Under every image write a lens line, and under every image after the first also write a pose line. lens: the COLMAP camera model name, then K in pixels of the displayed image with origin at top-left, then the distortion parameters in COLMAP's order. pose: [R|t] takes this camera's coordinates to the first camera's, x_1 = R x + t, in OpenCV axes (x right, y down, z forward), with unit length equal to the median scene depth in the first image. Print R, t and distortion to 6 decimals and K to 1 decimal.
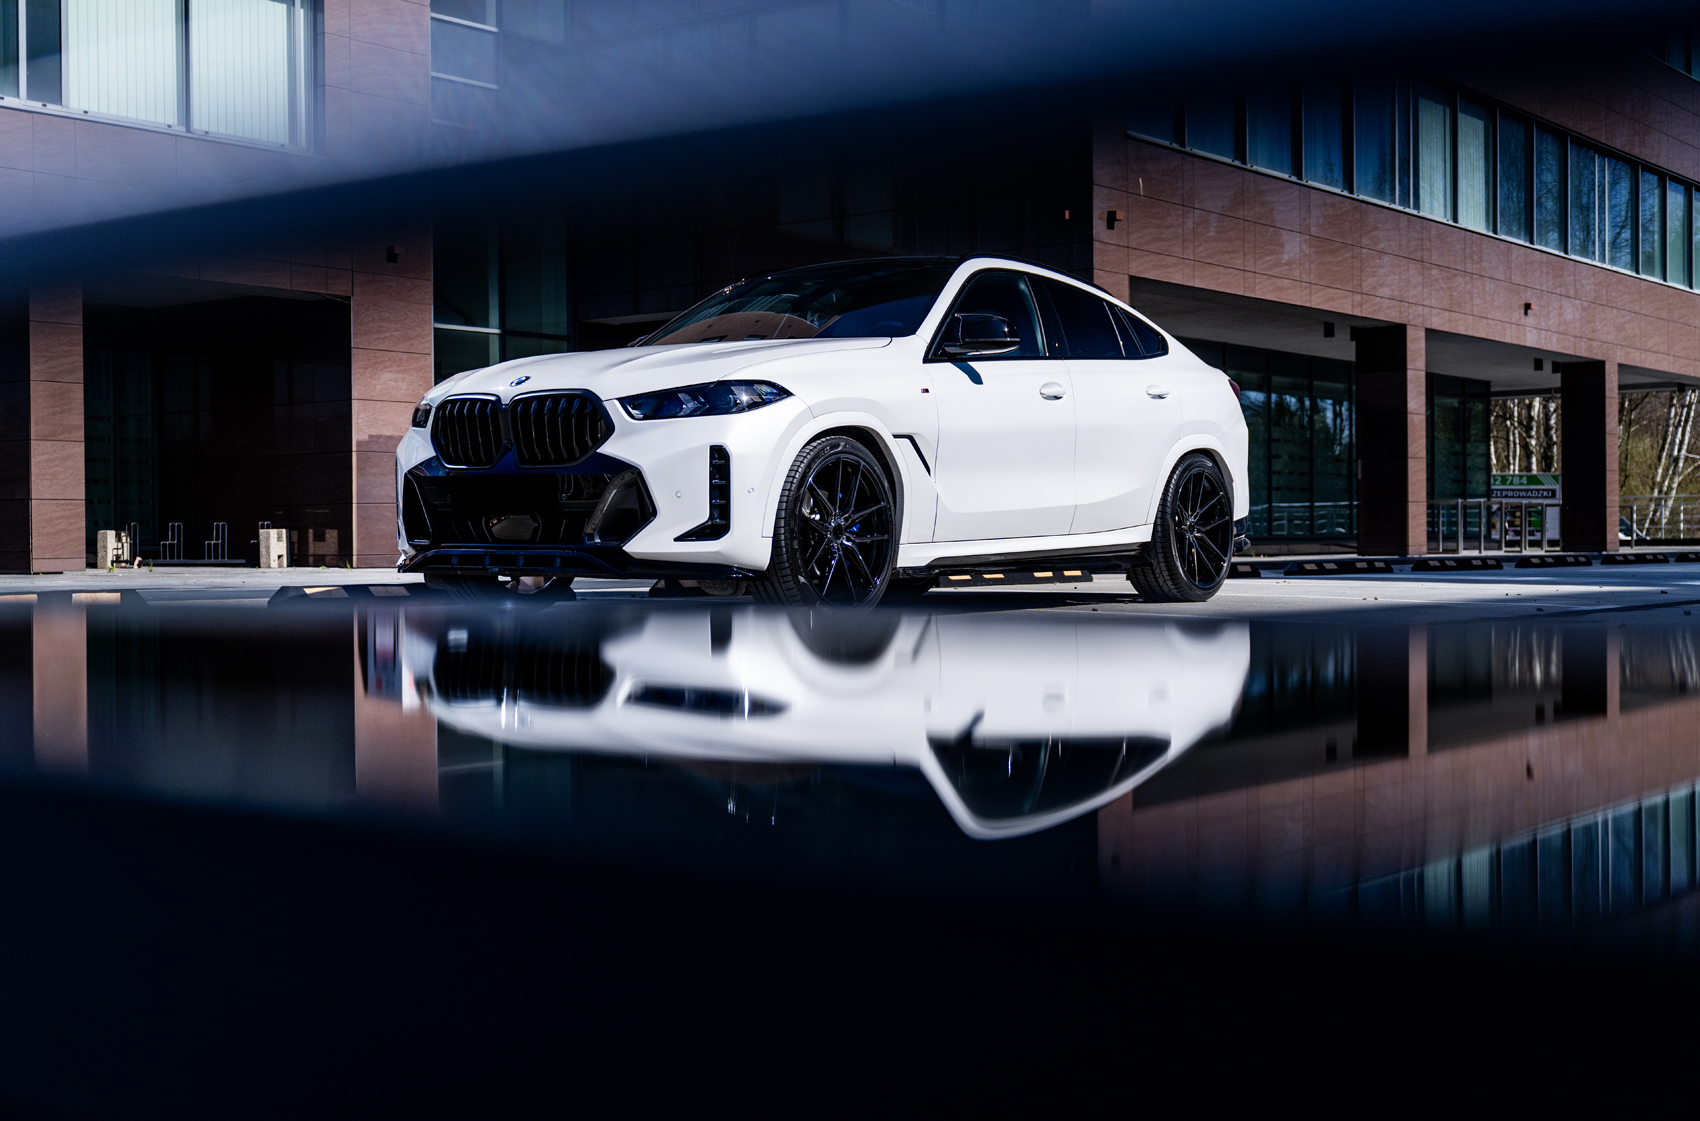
lens RADIAL K [[2169.1, 0, 847.6], [0, 2169.1, 563.8], [0, 0, 1]] dist [-0.004867, 0.000000]
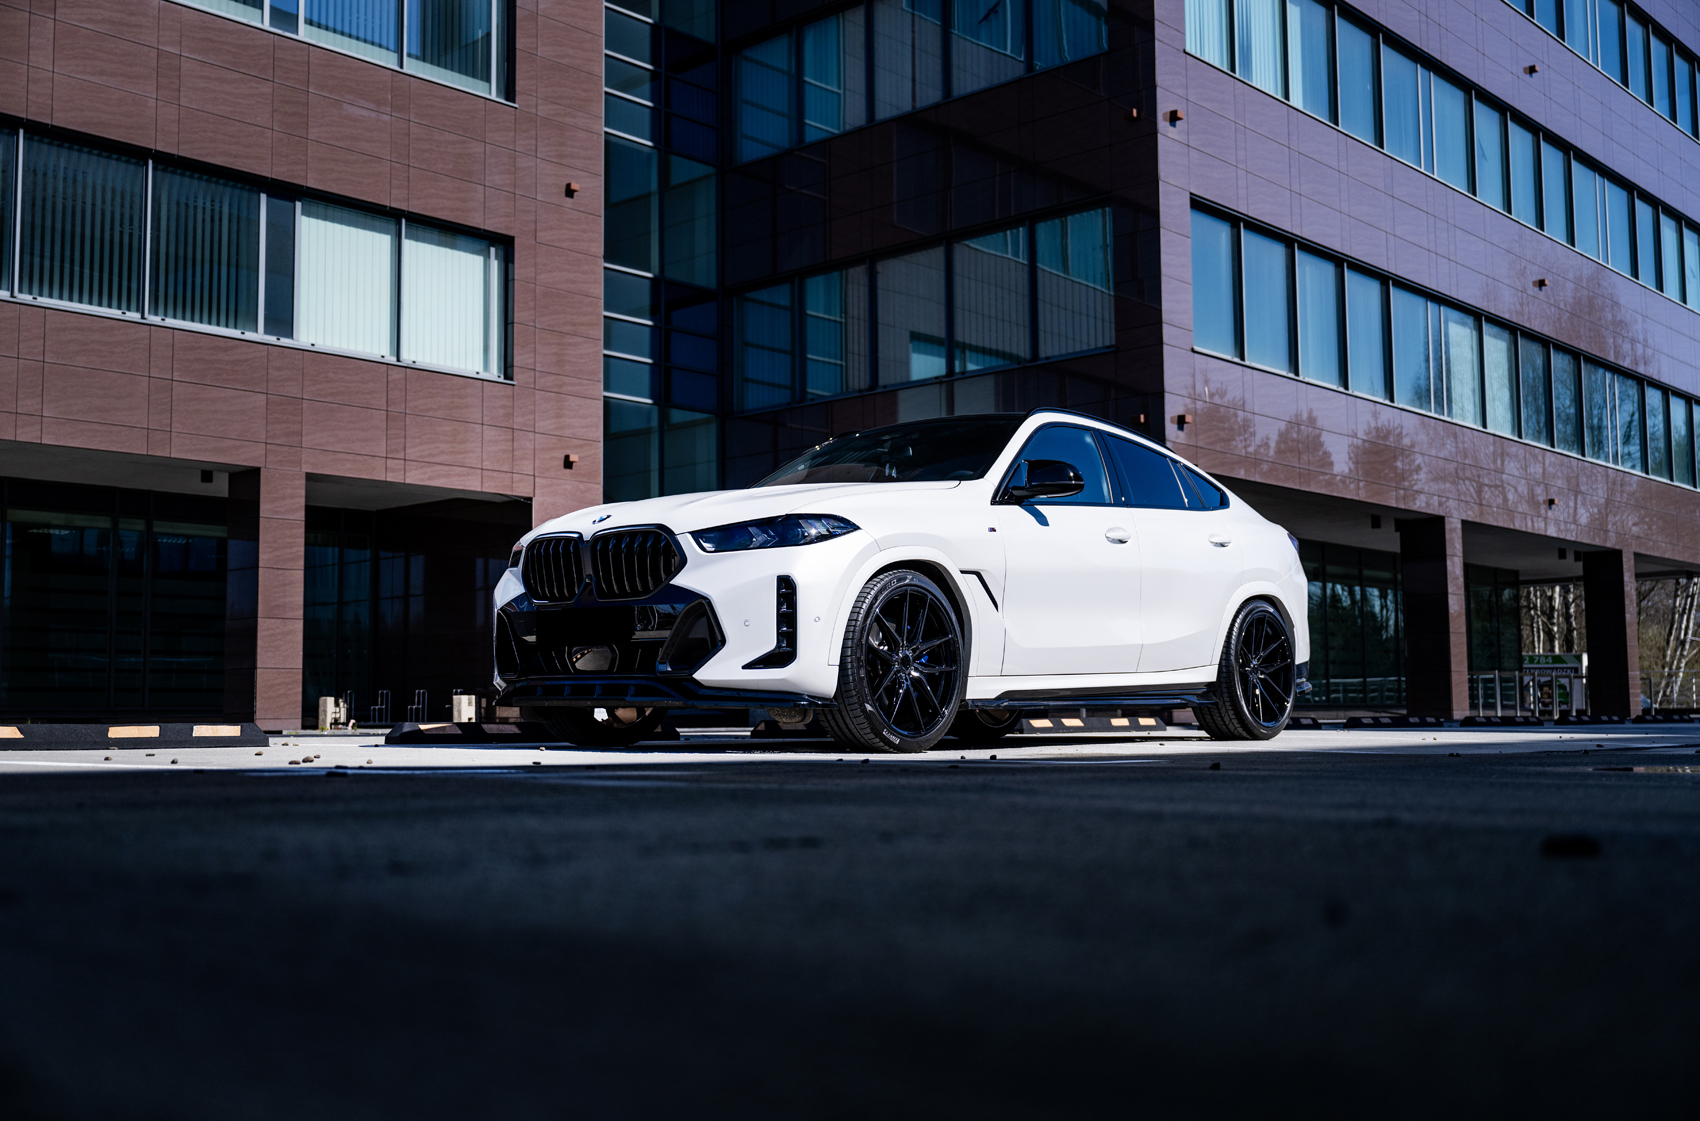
lens RADIAL K [[1778.1, 0, 841.4], [0, 1778.1, 559.1], [0, 0, 1]] dist [-0.006232, 0.000000]
pose [[0.997279, -0.007907, -0.073291, 0.023882], [0.000497, 0.994930, -0.100569, 0.018711], [0.073715, 0.100259, 0.992227, 0.134185]]
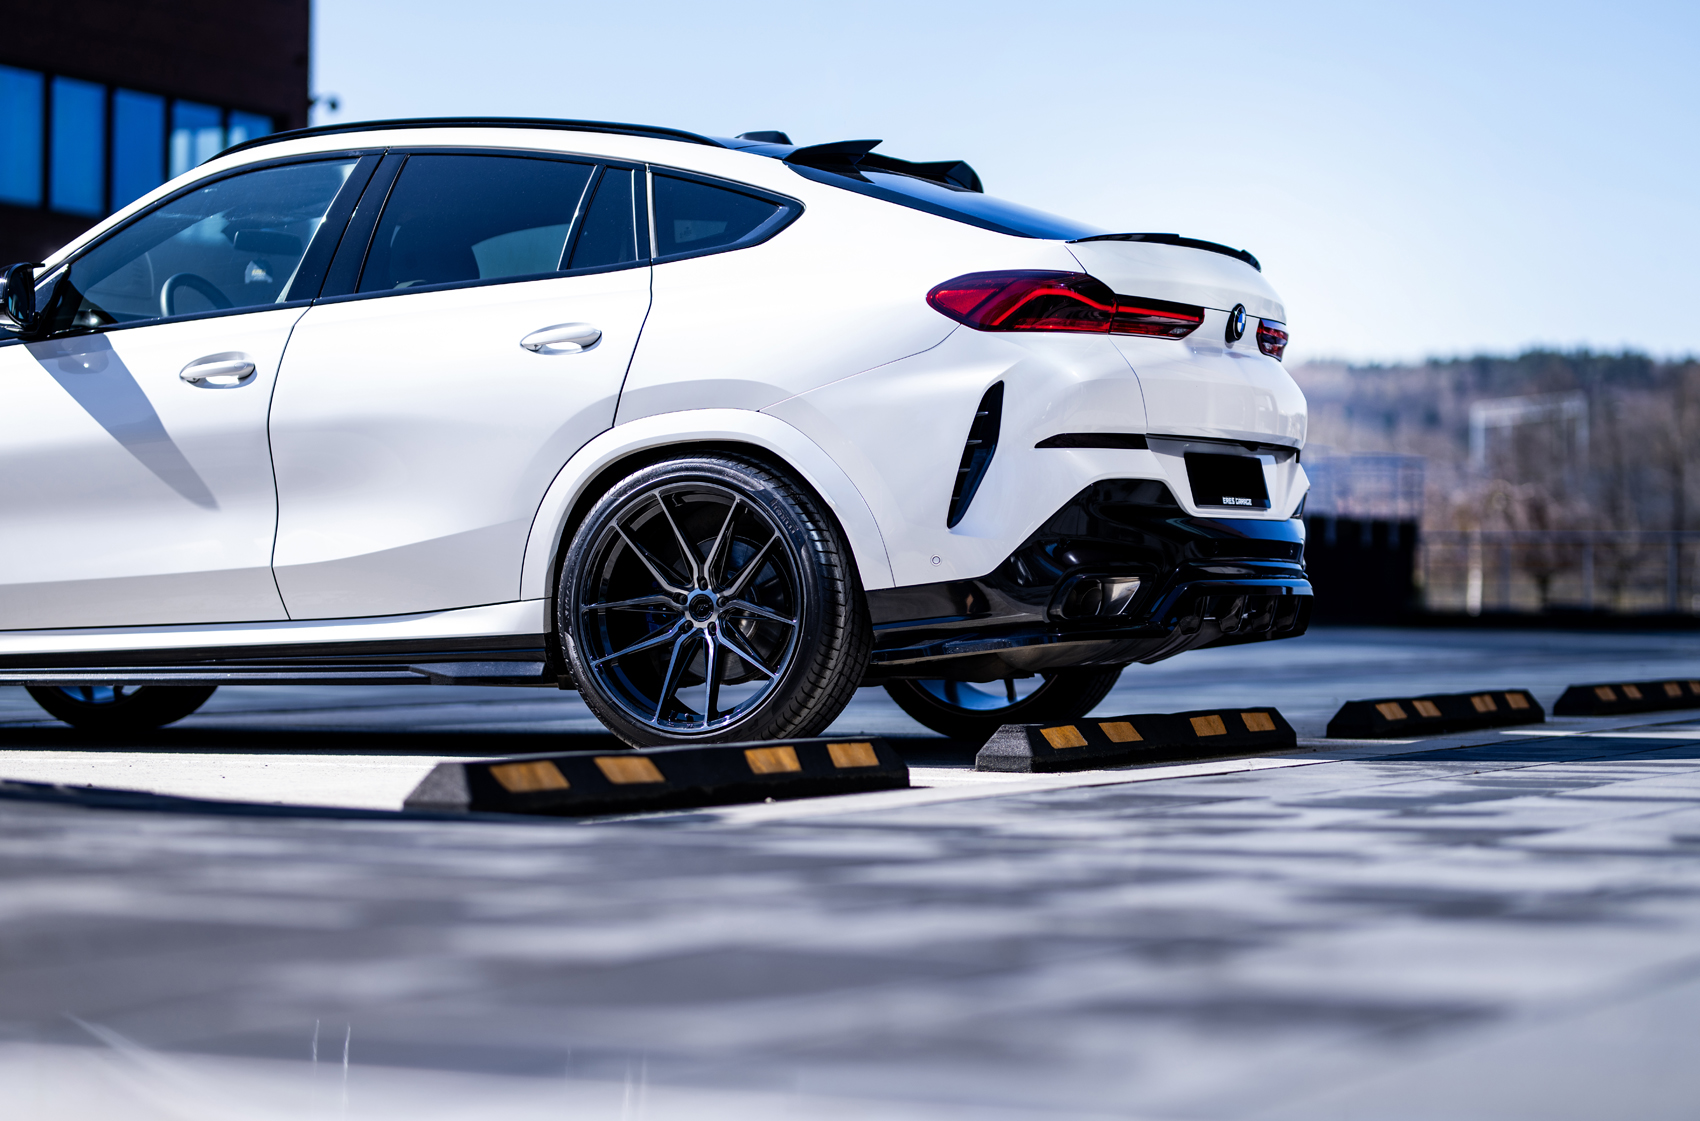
lens RADIAL K [[4059.9, 0, 841.9], [0, 4059.9, 565.3], [0, 0, 1]] dist [-0.213807, 0.000000]
pose [[0.183080, -0.006629, -0.983076, 1.175068], [-0.005880, 0.999952, -0.007838, -0.020455], [0.983080, 0.007216, 0.183032, 0.971202]]
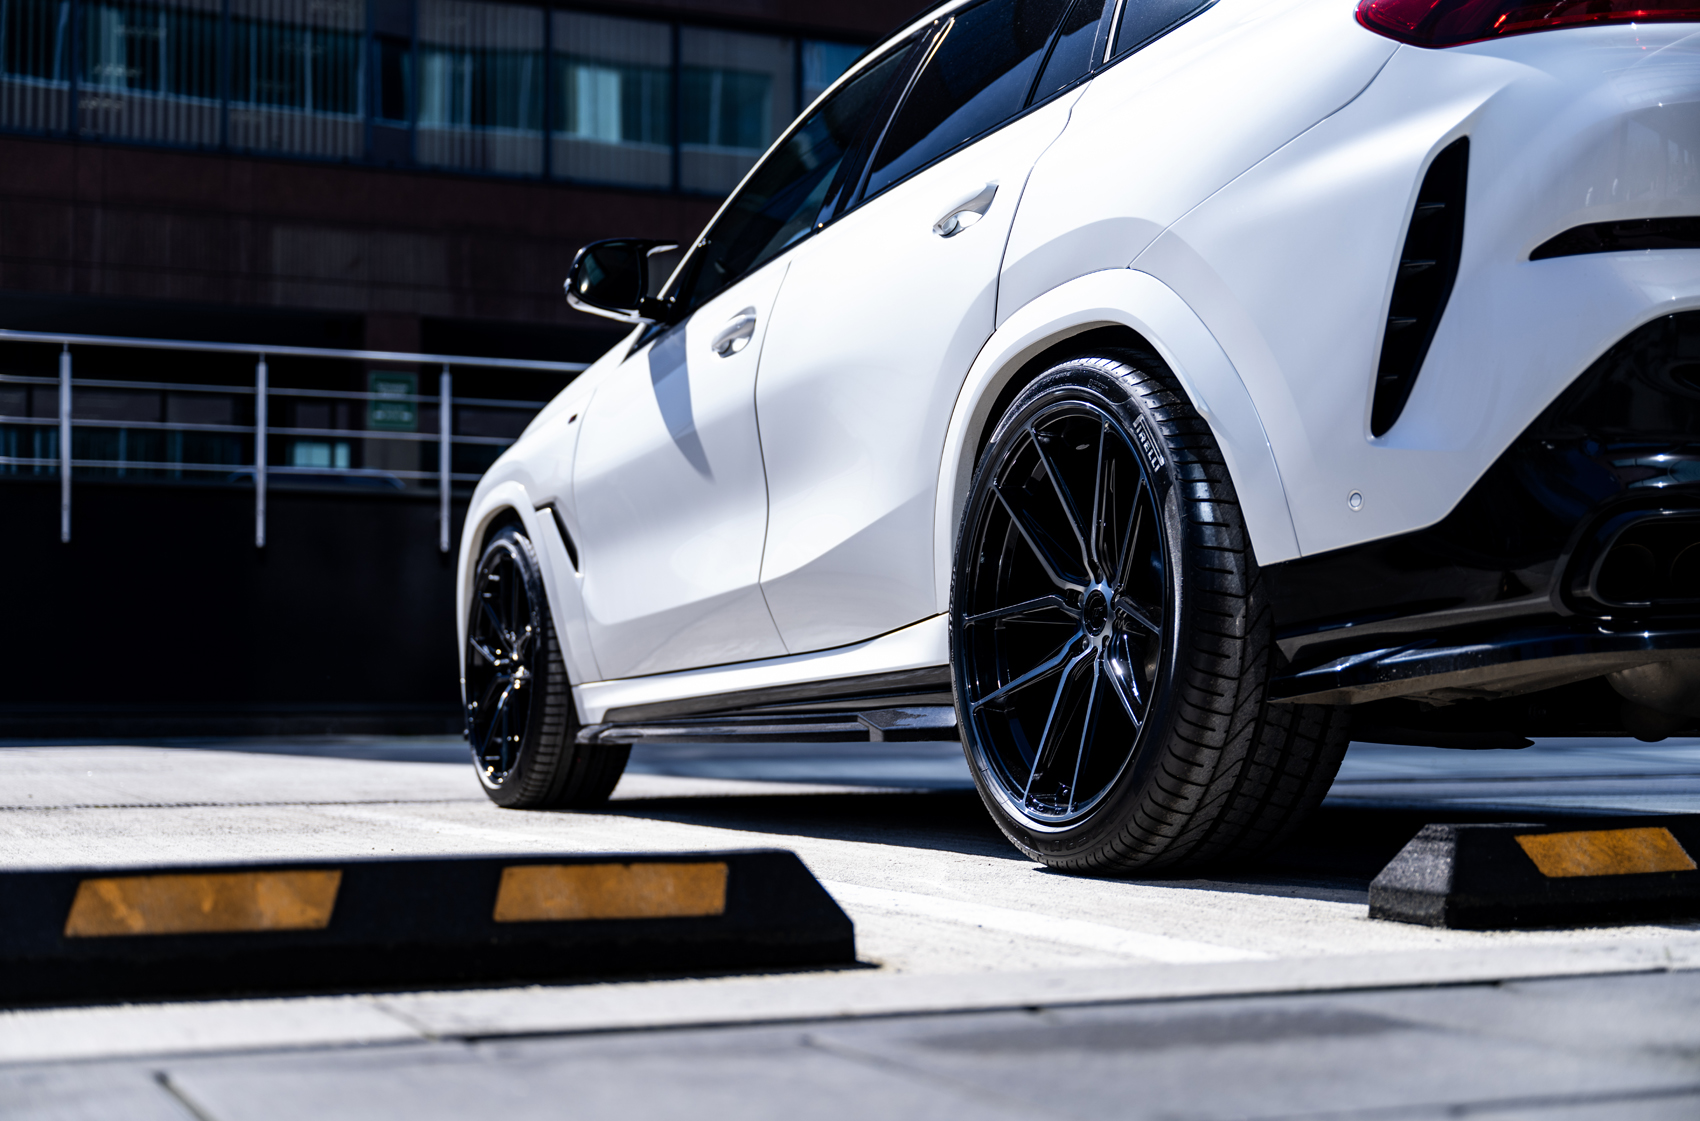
lens RADIAL K [[2431.3, 0, 841.8], [0, 2431.3, 576.5], [0, 0, 1]] dist [-0.011259, 0.000000]
pose [[-0.502262, -0.040199, -0.863780, 0.508371], [0.004030, 0.998799, -0.048826, -0.005463], [0.864706, -0.028004, -0.501497, 1.269861]]
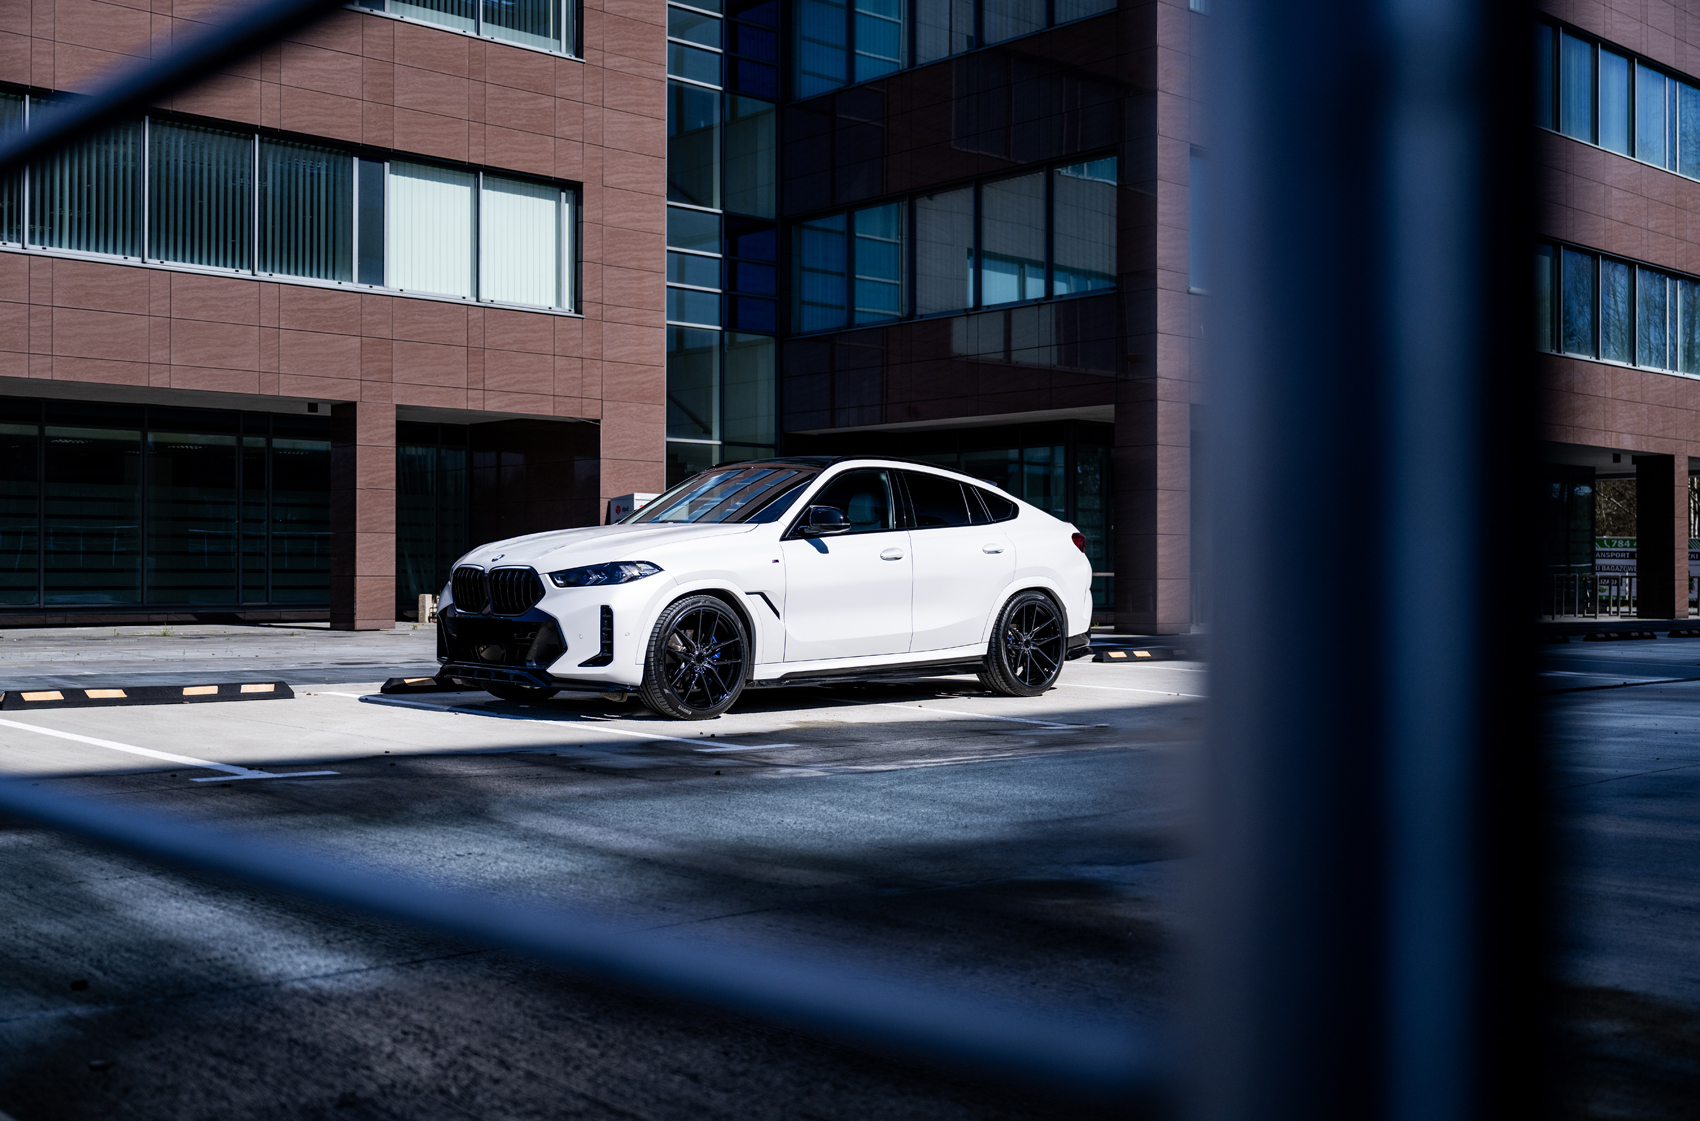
lens RADIAL K [[1874.6, 0, 842.7], [0, 1874.6, 555.2], [0, 0, 1]] dist [-0.008551, 0.000000]
pose [[0.985385, 0.008952, -0.170105, 0.275882], [-0.012098, 0.999774, -0.017464, -0.056903], [0.169910, 0.019267, 0.985271, -0.241012]]
